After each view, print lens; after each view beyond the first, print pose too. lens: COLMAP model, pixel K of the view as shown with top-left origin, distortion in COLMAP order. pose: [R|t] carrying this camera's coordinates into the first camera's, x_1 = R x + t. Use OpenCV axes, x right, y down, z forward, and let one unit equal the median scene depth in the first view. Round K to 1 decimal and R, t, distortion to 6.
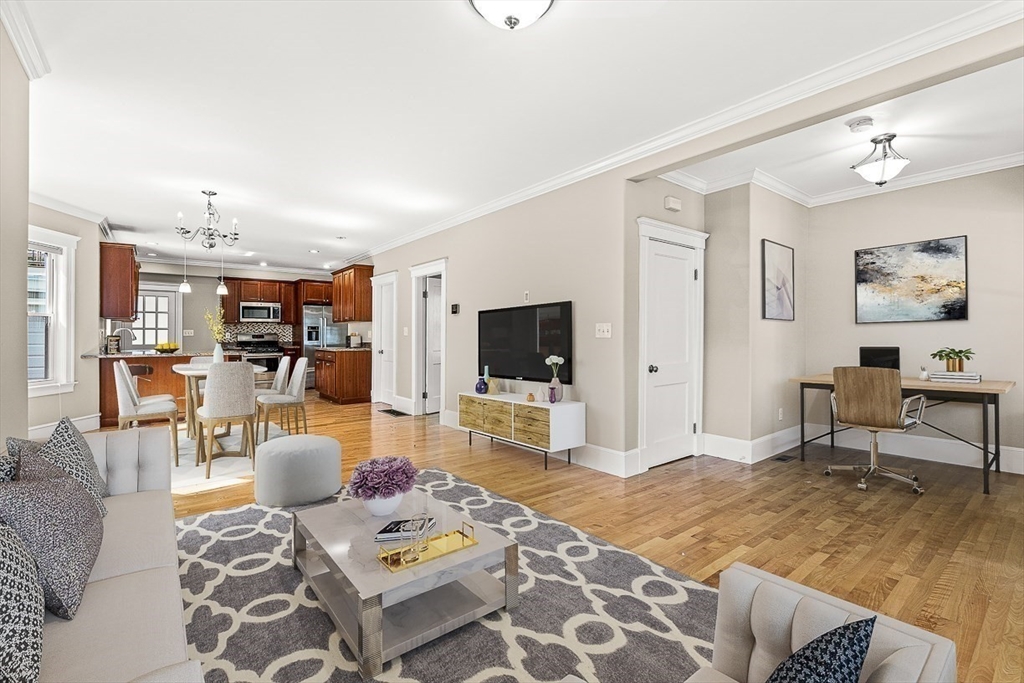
lens RADIAL K [[455.2, 0, 512.0], [0, 455.2, 341.5], [0, 0, 1]] dist [0.000090, 0.000210]
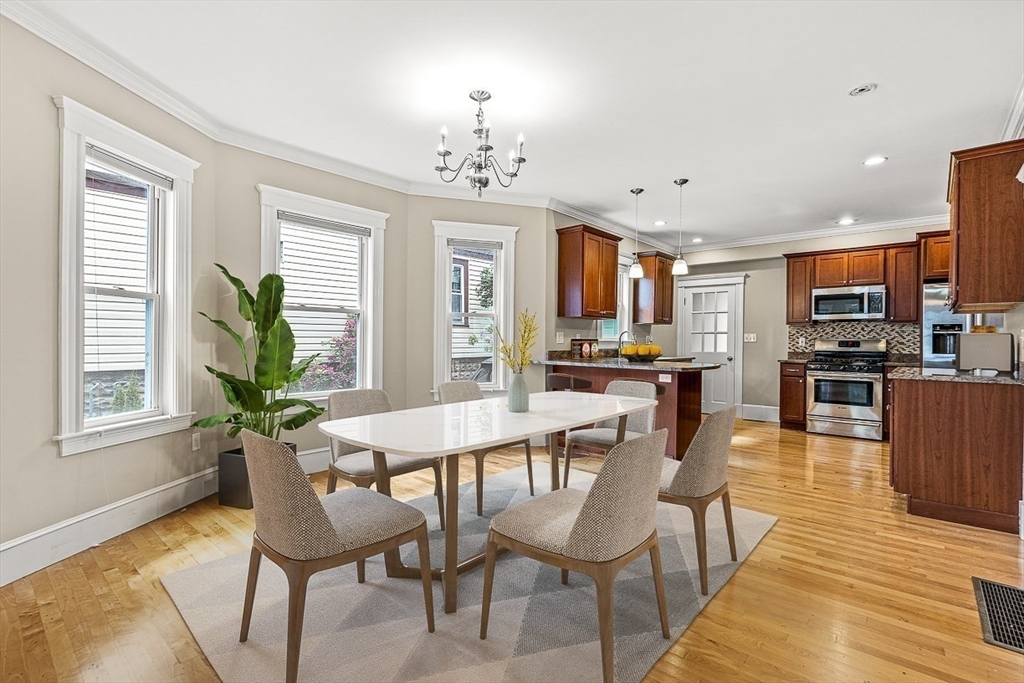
lens RADIAL K [[478.9, 0, 512.0], [0, 478.9, 341.5], [0, 0, 1]] dist [-0.002472, -0.000010]
pose [[0.188337, 0.004074, -0.982096, -0.016844], [-0.025292, 0.999680, -0.000704, -0.002523], [0.981779, 0.024972, 0.188379, 0.428447]]
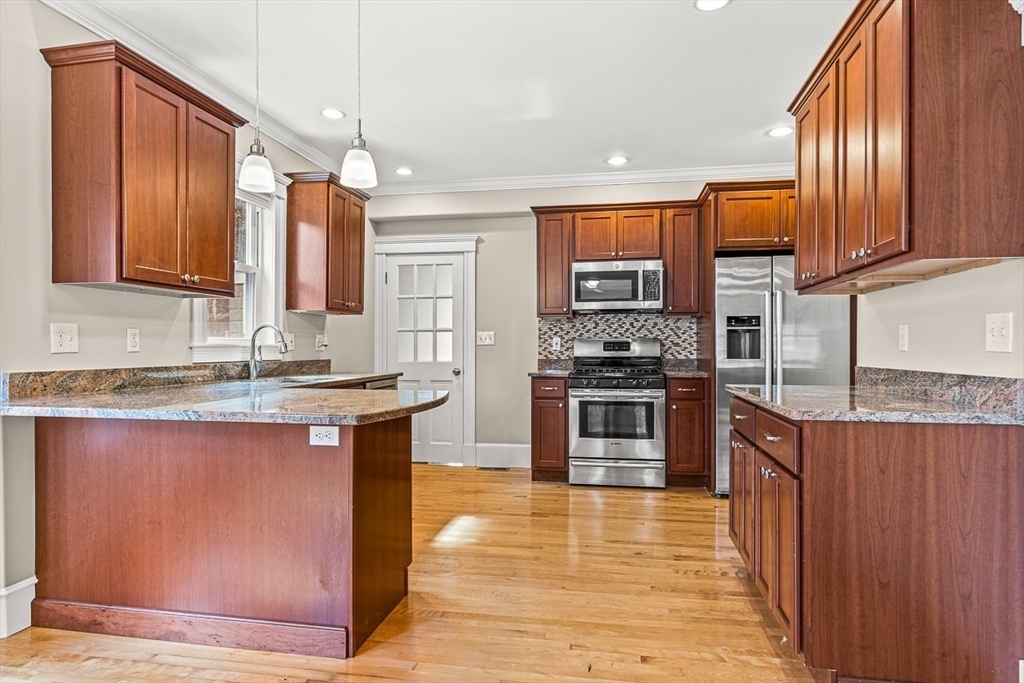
lens RADIAL K [[604.2, 0, 512.0], [0, 604.2, 341.5], [0, 0, 1]] dist [0.002180, 0.000534]
pose [[0.661801, -0.006529, -0.749651, -0.203285], [-0.010511, 0.999783, -0.017987, -0.004274], [0.749606, 0.019783, 0.661589, 0.550481]]
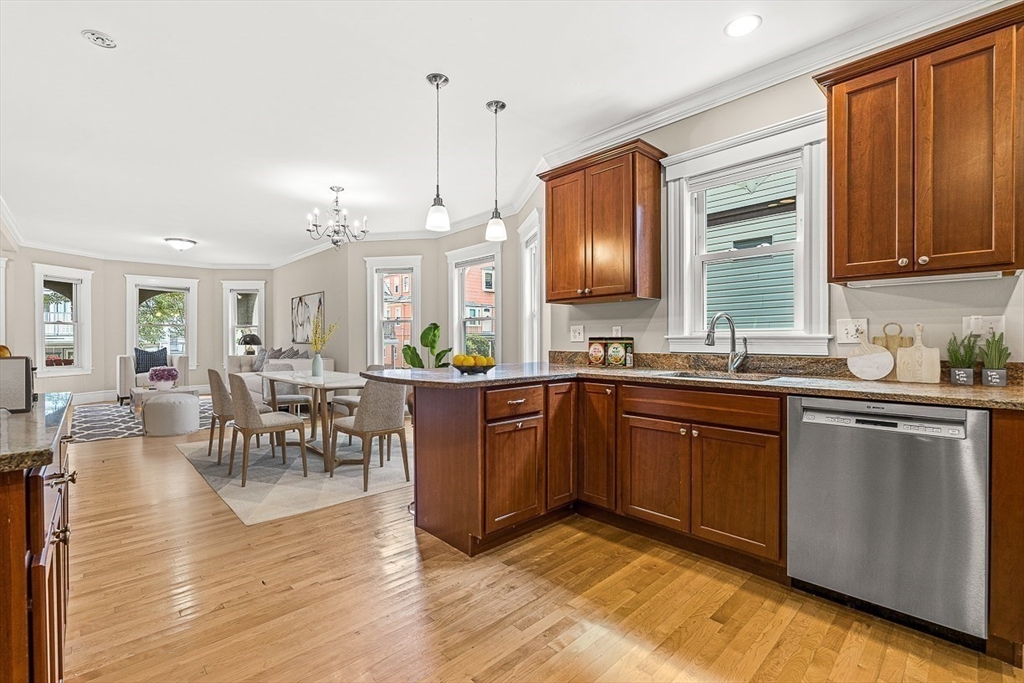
lens RADIAL K [[455.2, 0, 512.0], [0, 455.2, 341.5], [0, 0, 1]] dist [0.000090, 0.000210]
pose [[-0.995784, 0.001950, -0.091709, -0.436826], [-0.000071, 0.999757, 0.022026, -0.010209], [0.091730, 0.021940, -0.995542, 0.926076]]
